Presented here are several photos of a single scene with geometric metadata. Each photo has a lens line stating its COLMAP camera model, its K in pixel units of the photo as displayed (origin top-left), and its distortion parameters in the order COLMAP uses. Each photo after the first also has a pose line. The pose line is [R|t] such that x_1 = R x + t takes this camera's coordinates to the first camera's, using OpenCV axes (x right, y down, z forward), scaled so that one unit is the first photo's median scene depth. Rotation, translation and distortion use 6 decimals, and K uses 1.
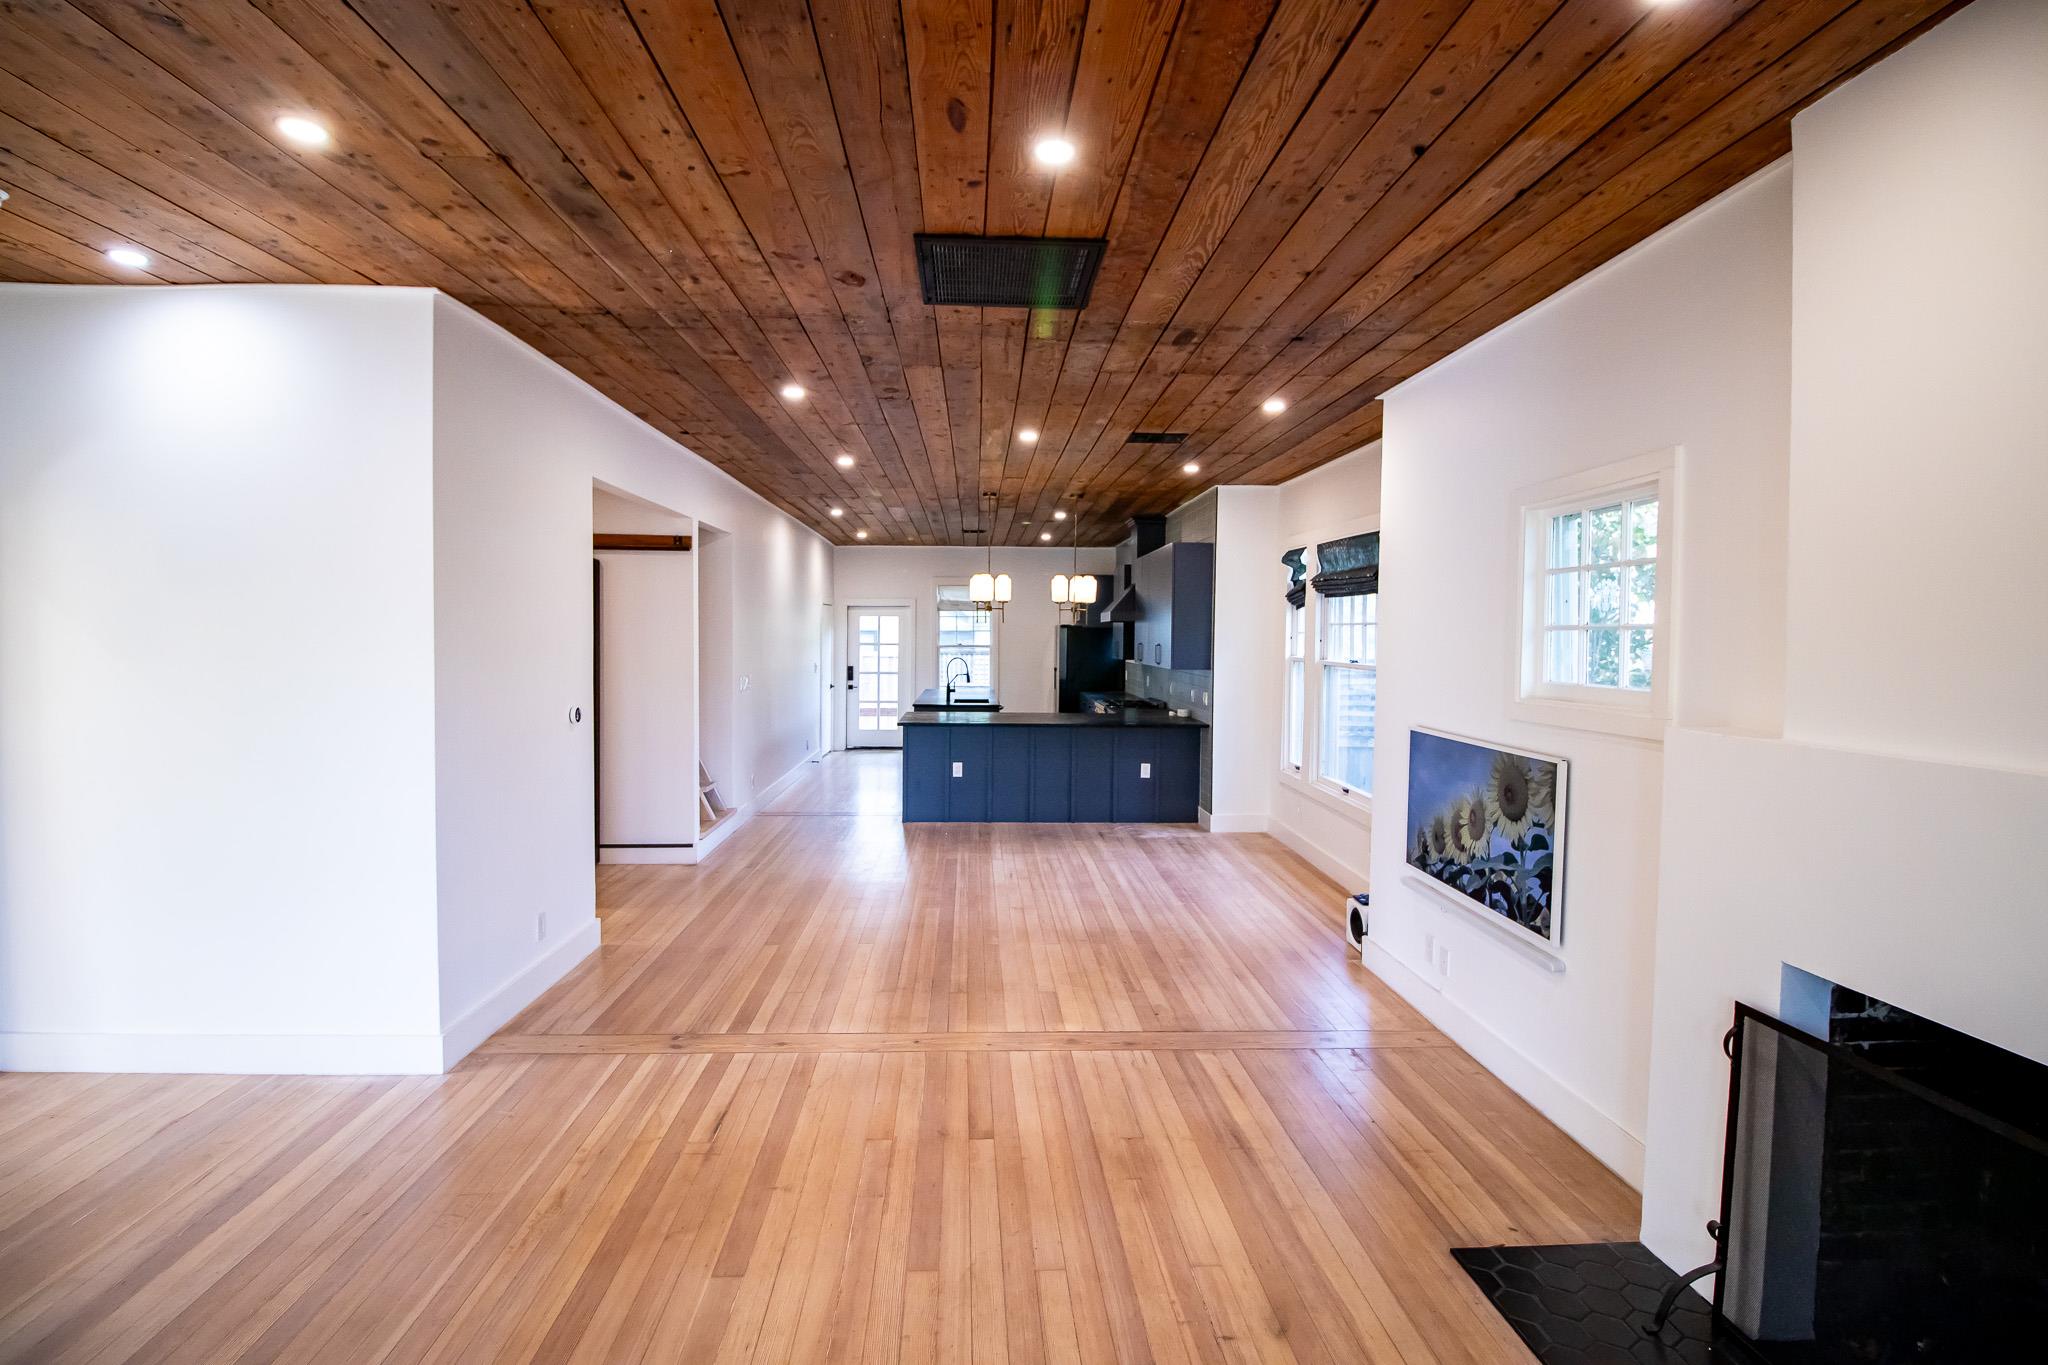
lens RADIAL K [[949.6, 0, 1010.0], [0, 949.6, 669.2], [0, 0, 1]] dist [-0.008504, -0.005406]
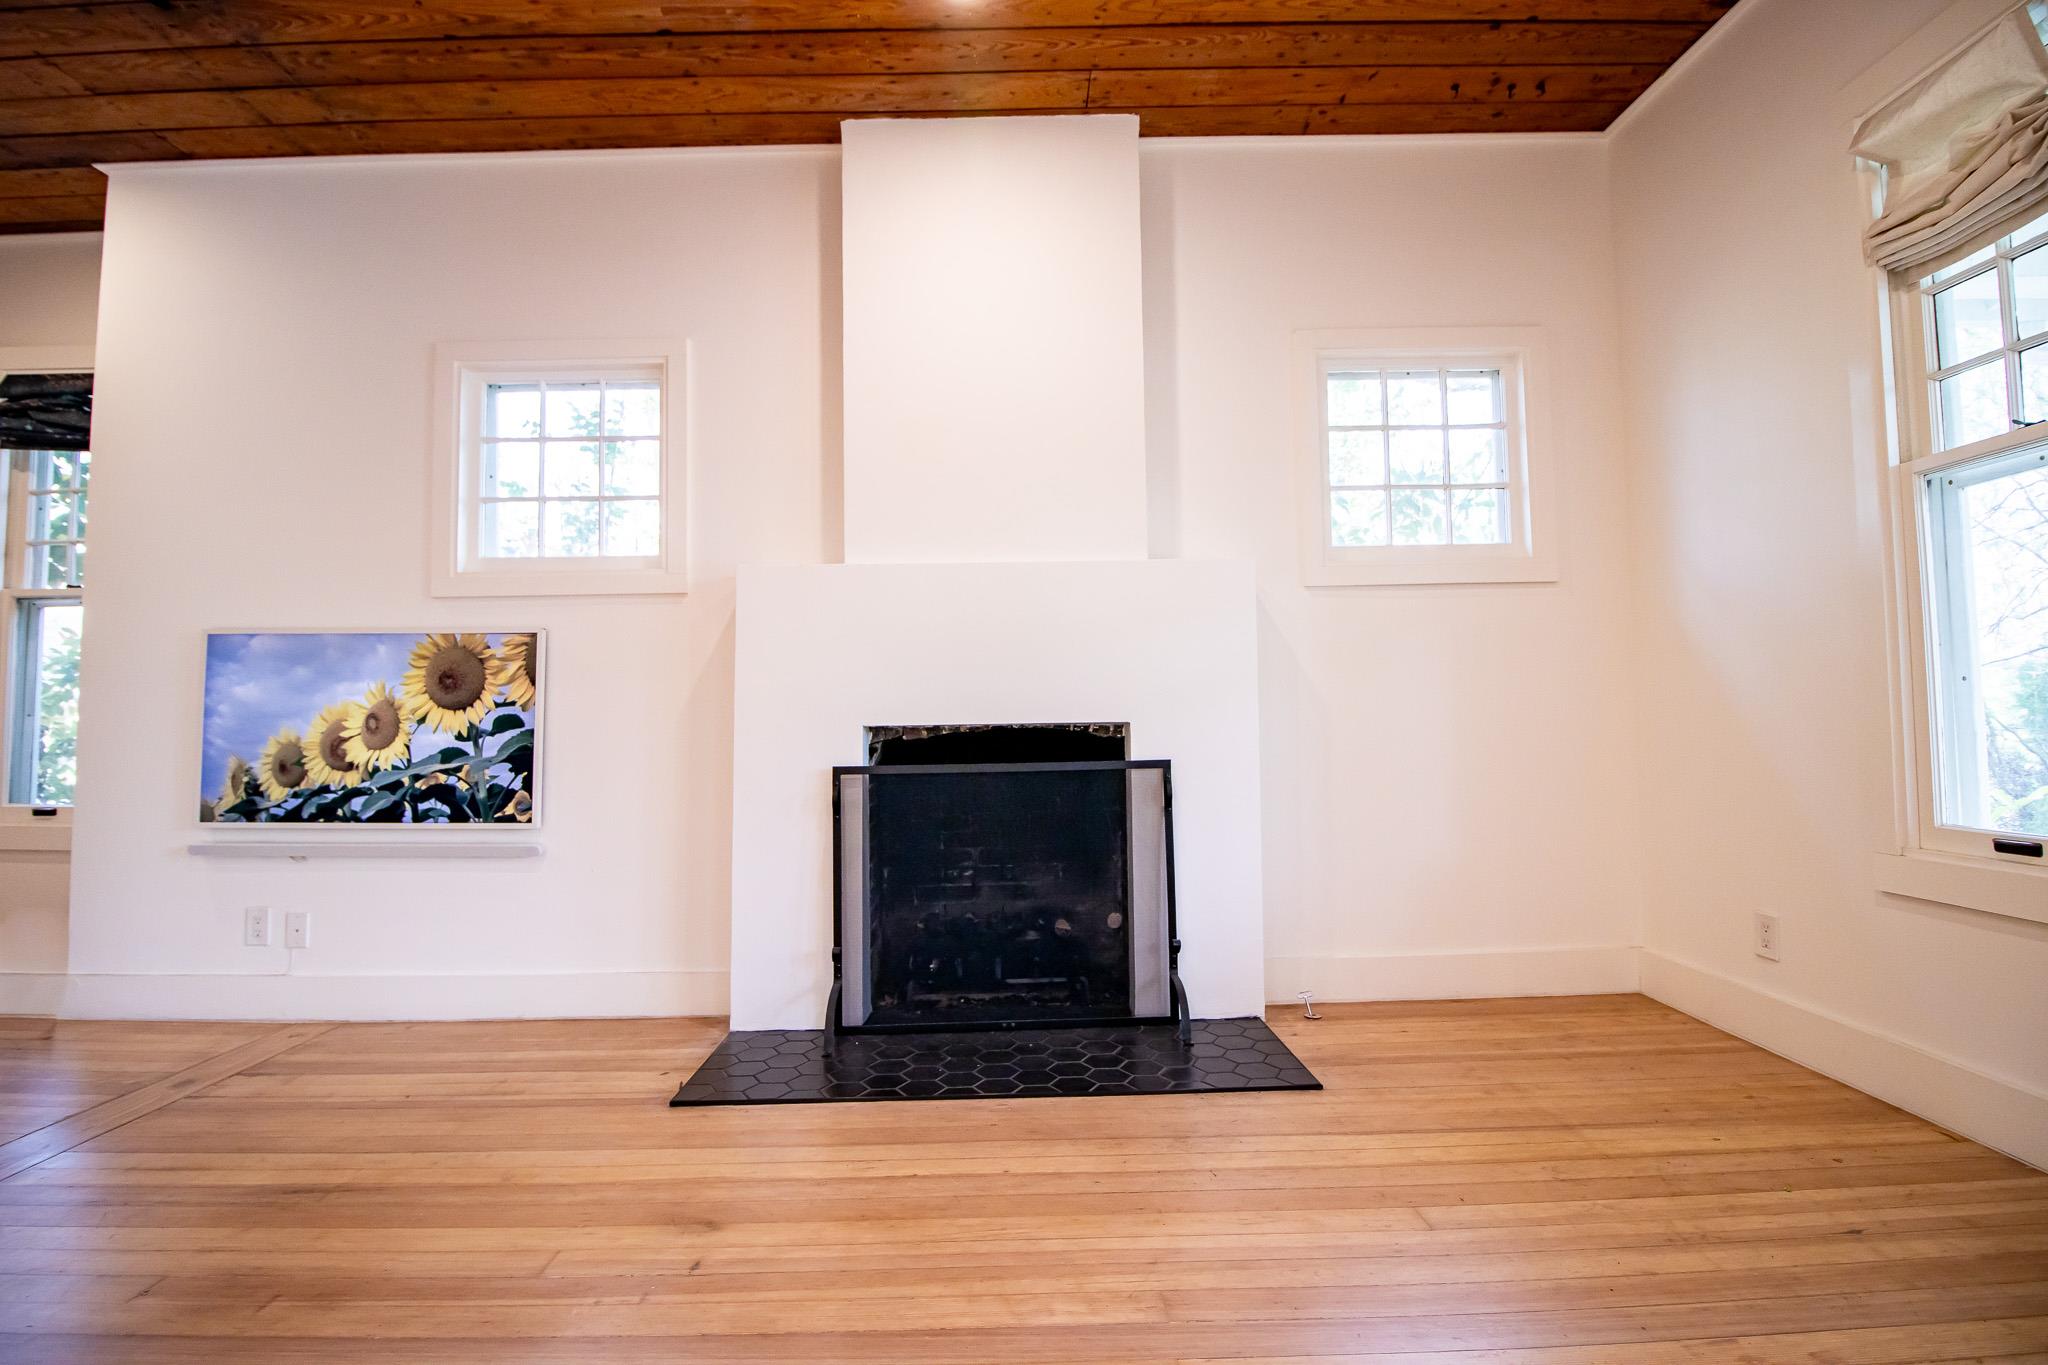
lens RADIAL K [[949.6, 0, 1013.8], [0, 949.6, 667.1], [0, 0, 1]] dist [-0.008504, -0.005406]
pose [[0.044765, 0.041456, 0.998137, -0.308941], [0.046995, 0.997945, -0.043556, 0.174753], [-0.997892, 0.048857, 0.042725, 0.424241]]
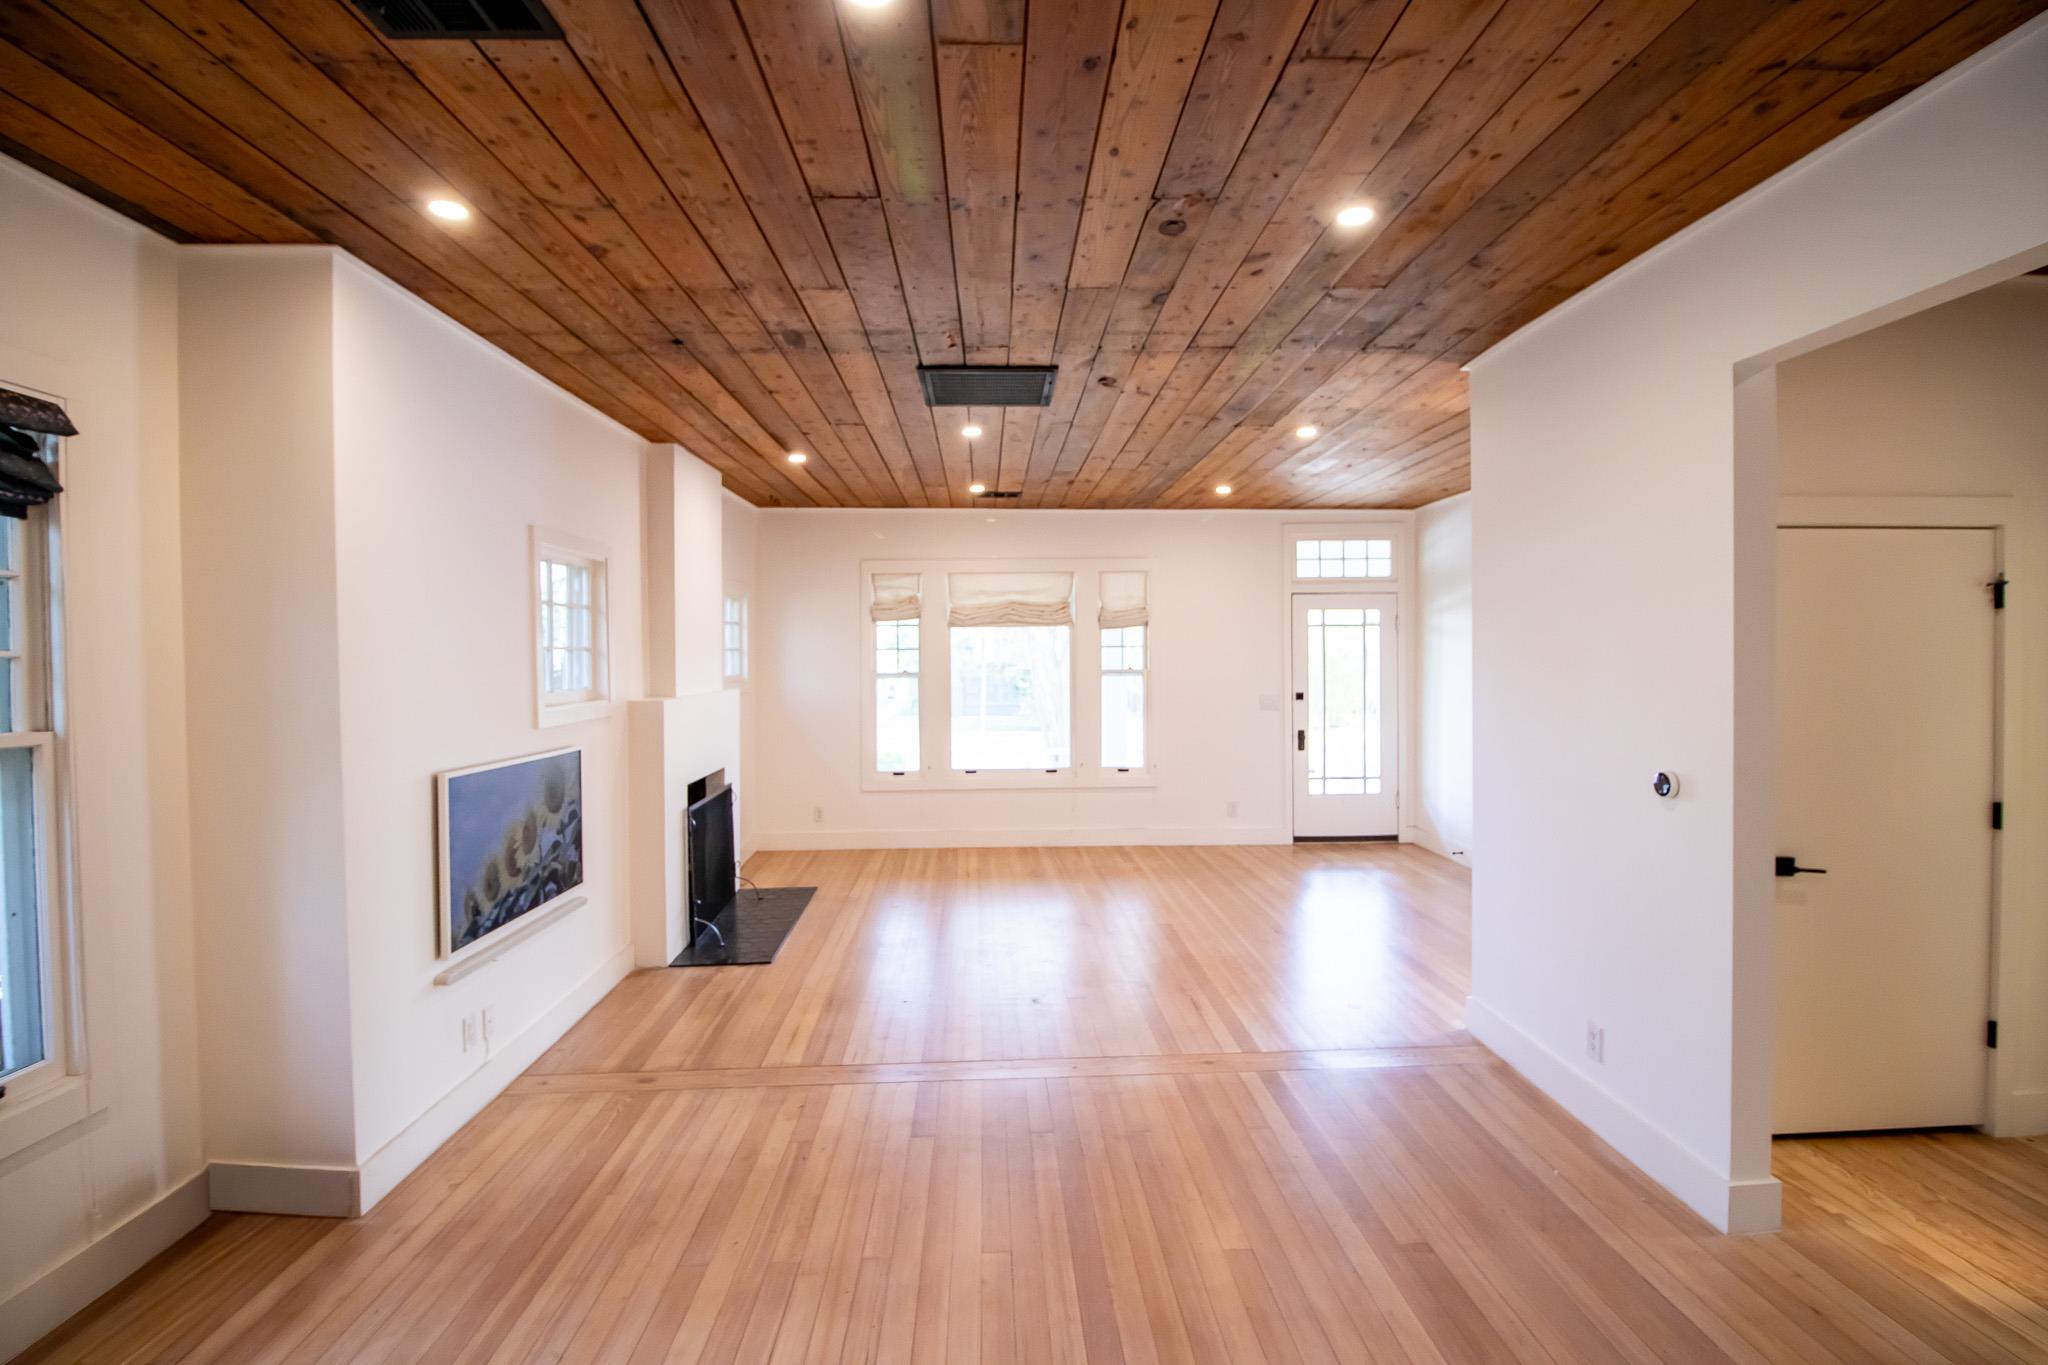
lens RADIAL K [[949.6, 0, 1023.5], [0, 949.6, 677.8], [0, 0, 1]] dist [-0.008504, -0.005406]
pose [[-0.999997, -0.002111, 0.001260, -0.047581], [-0.002034, 0.998279, 0.058608, -0.073010], [-0.001382, 0.058605, -0.998280, 2.063156]]
